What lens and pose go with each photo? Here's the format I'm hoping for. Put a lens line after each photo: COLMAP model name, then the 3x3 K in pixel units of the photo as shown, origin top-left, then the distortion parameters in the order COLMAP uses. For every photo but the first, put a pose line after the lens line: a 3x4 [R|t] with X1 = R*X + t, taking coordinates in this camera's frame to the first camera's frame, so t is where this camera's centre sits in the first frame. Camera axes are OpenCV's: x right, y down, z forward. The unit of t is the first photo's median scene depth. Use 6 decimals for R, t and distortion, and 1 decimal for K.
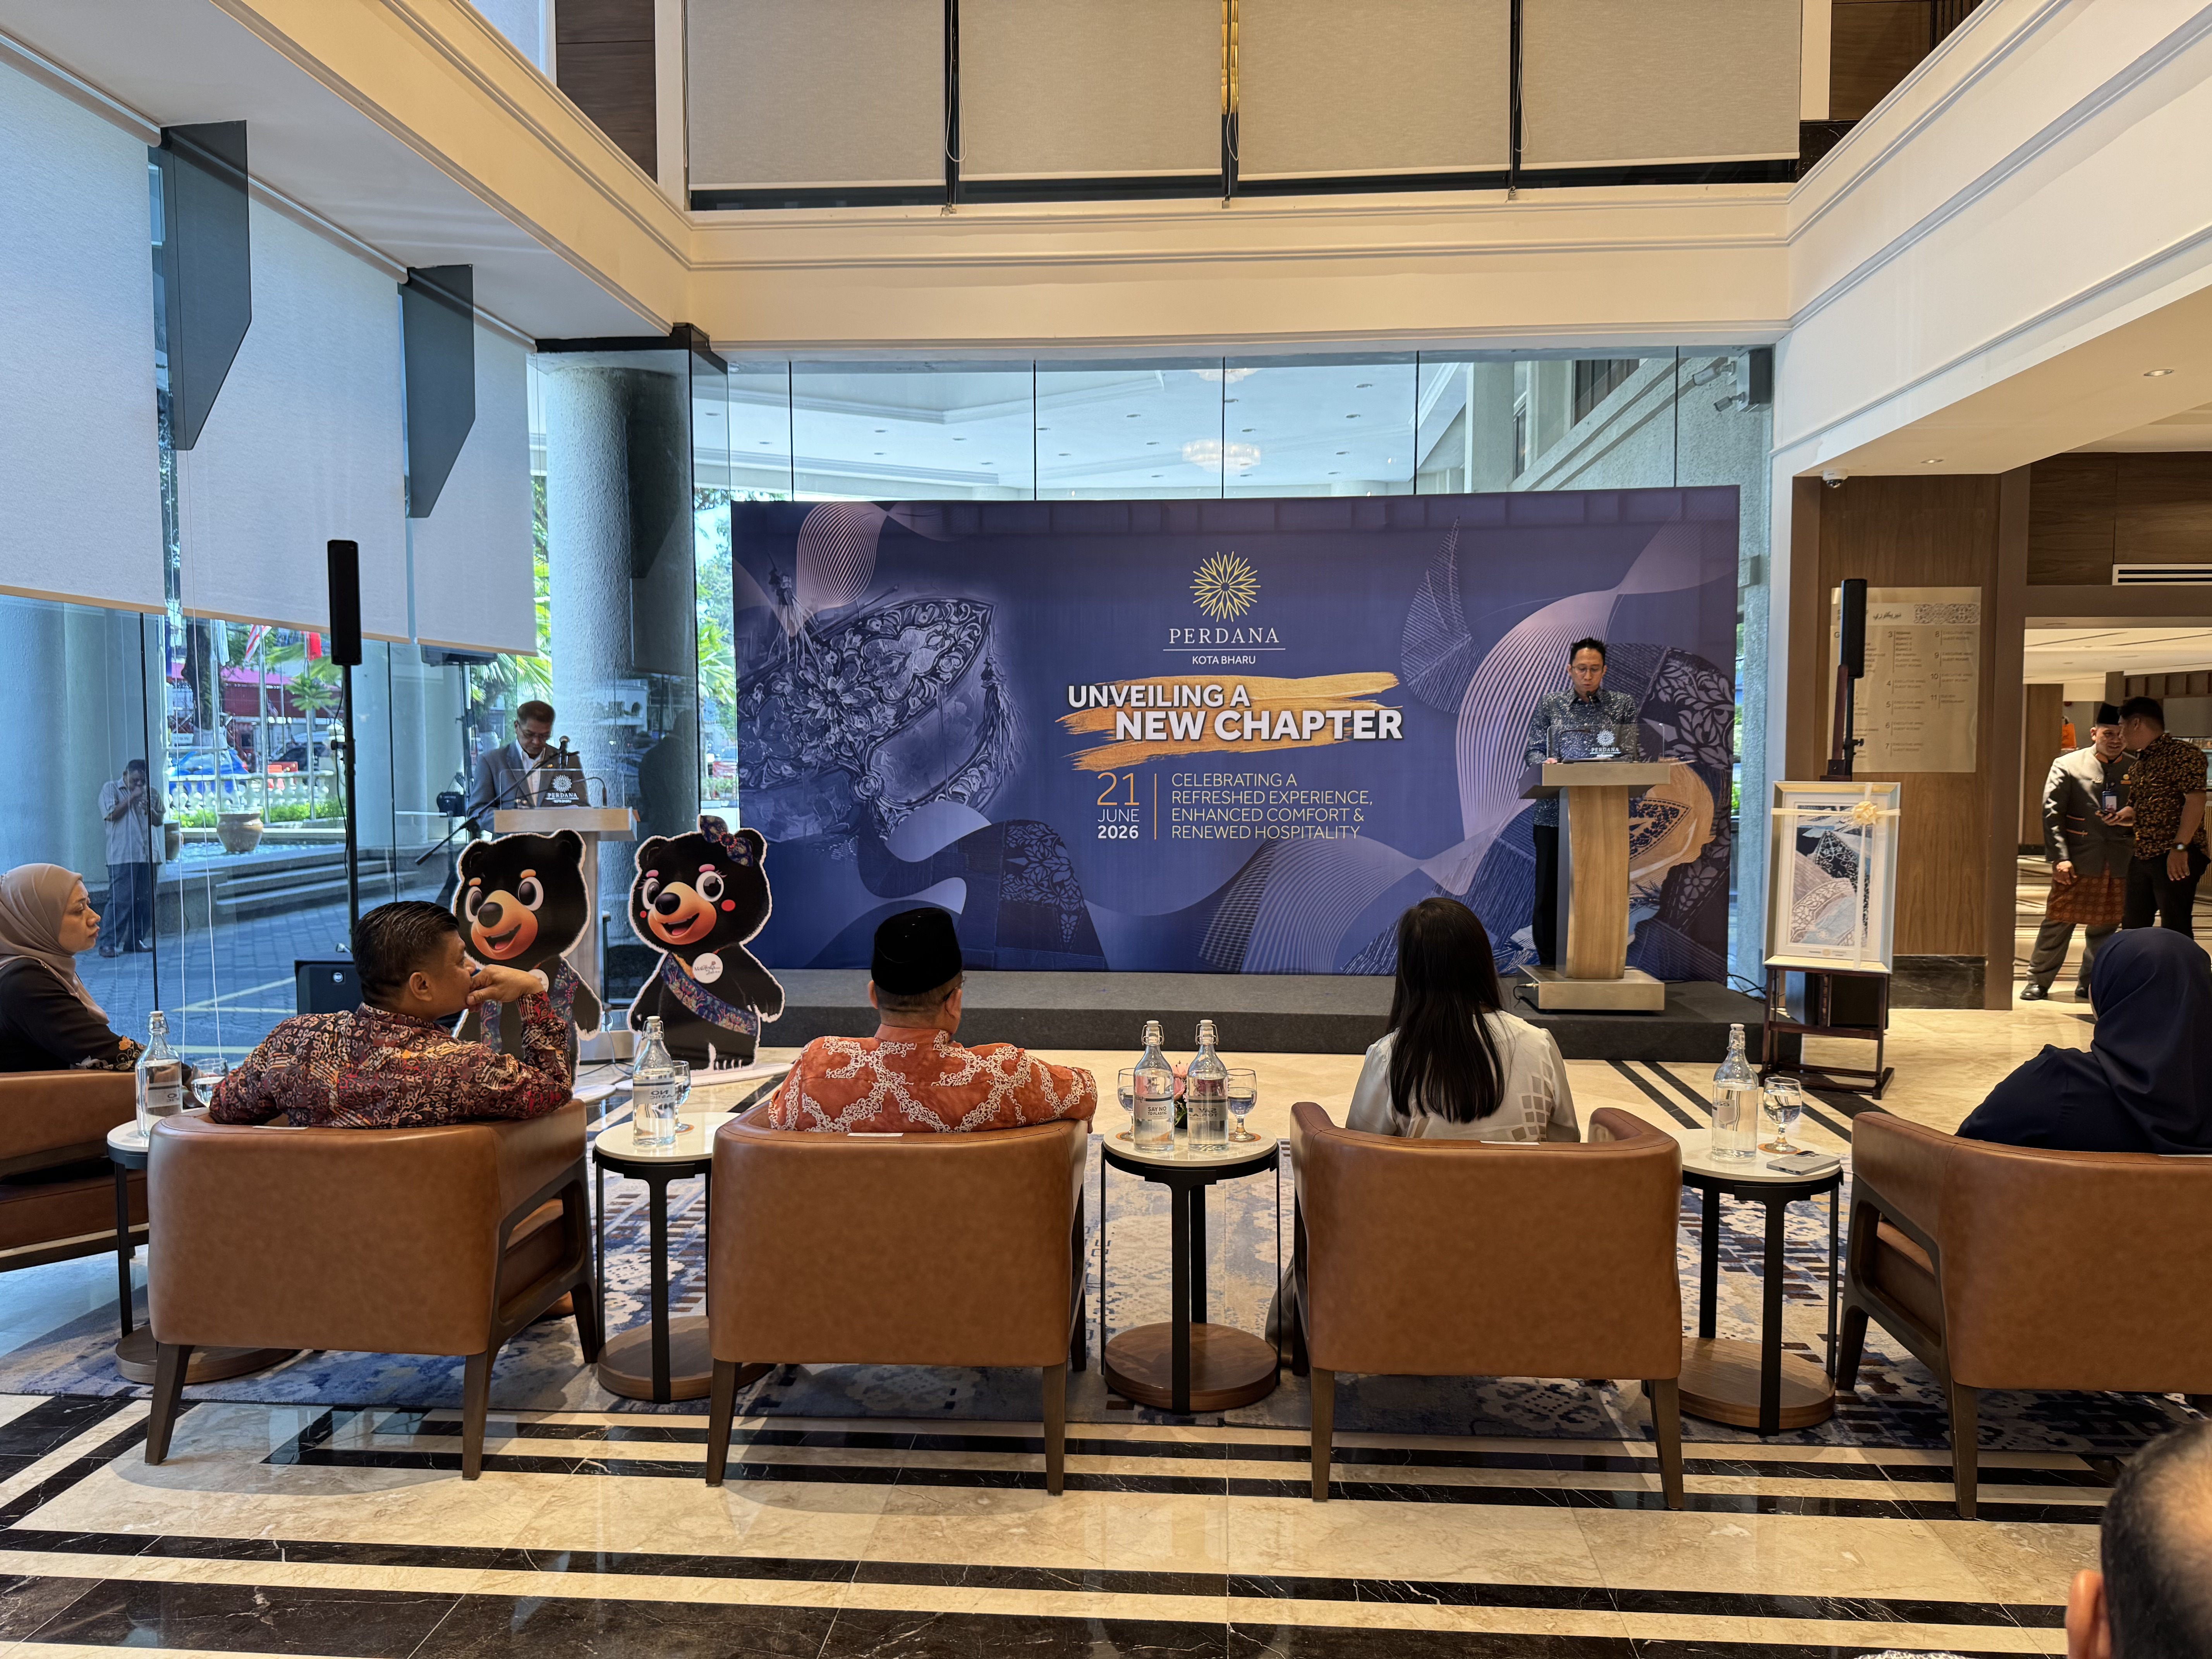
lens RADIAL K [[1620.8, 0, 1108.5], [0, 1620.8, 825.4], [0, 0, 1]] dist [0.094834, -0.050429]
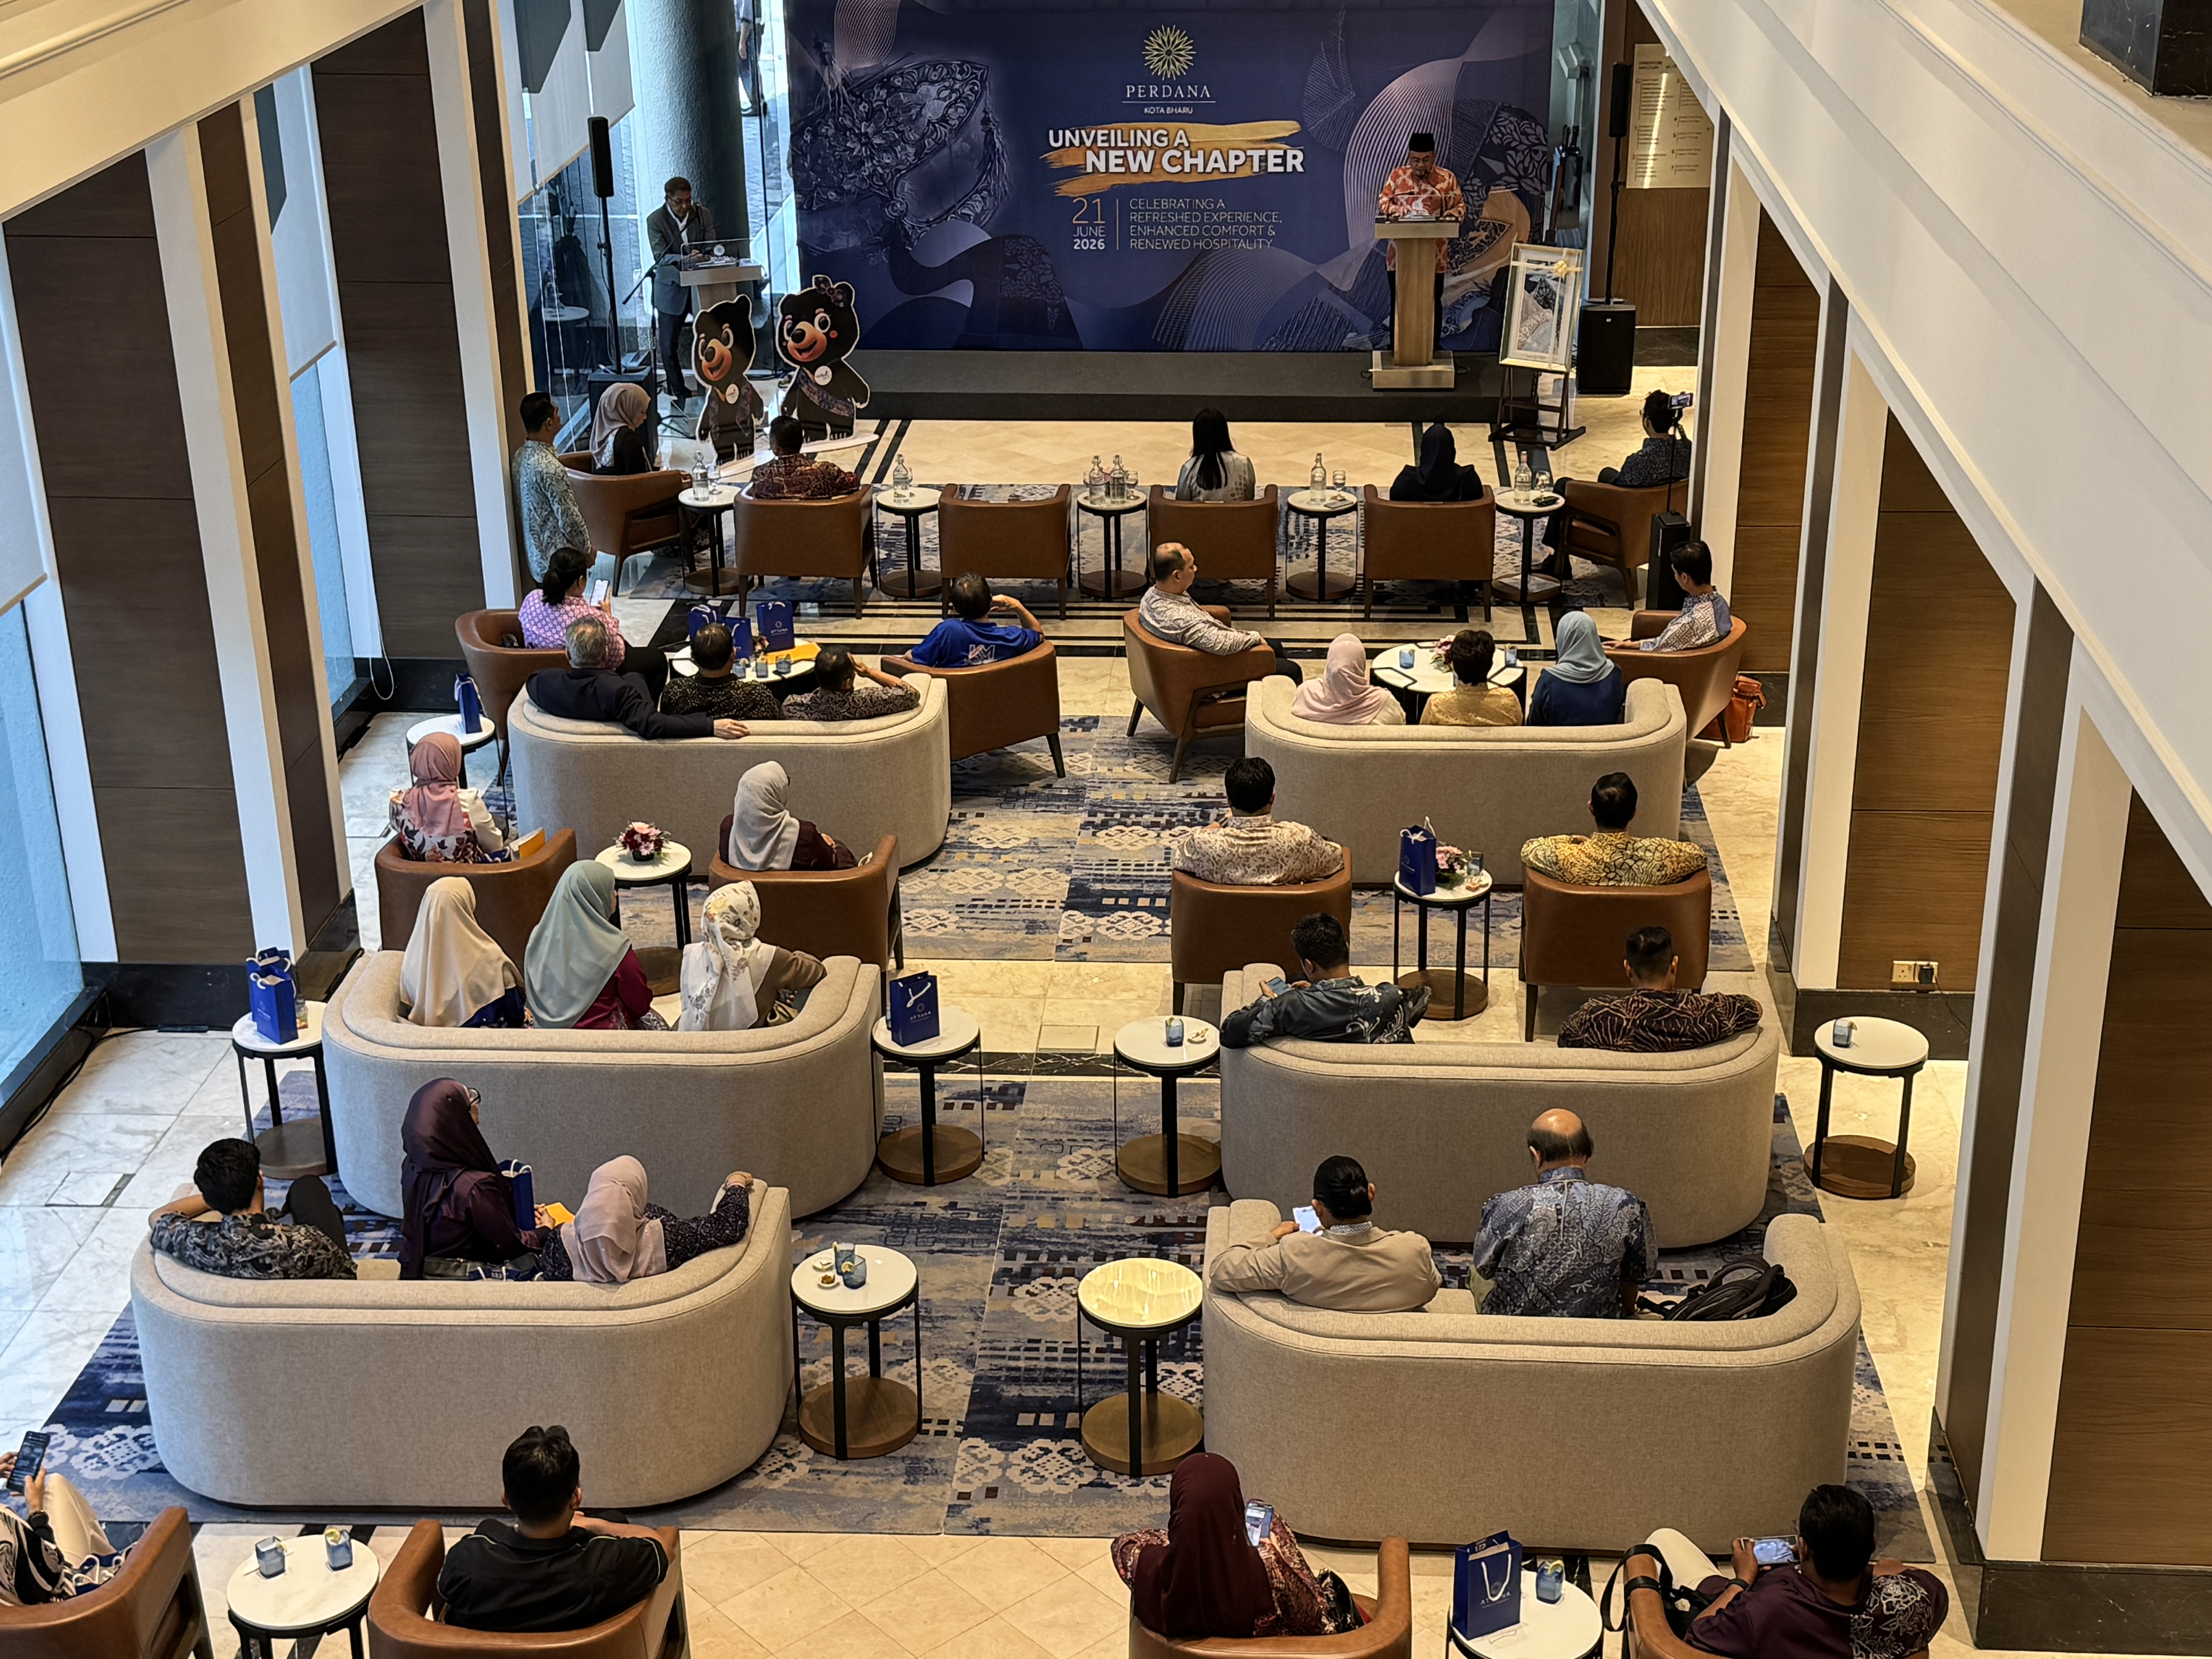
lens RADIAL K [[3045.8, 0, 1114.8], [0, 3045.8, 839.7], [0, 0, 1]] dist [0.126410, 0.000000]
pose [[0.999895, -0.014416, 0.001547, 0.015913], [0.013117, 0.944897, 0.327106, -0.352483], [-0.006178, -0.327051, 0.944986, -1.504663]]
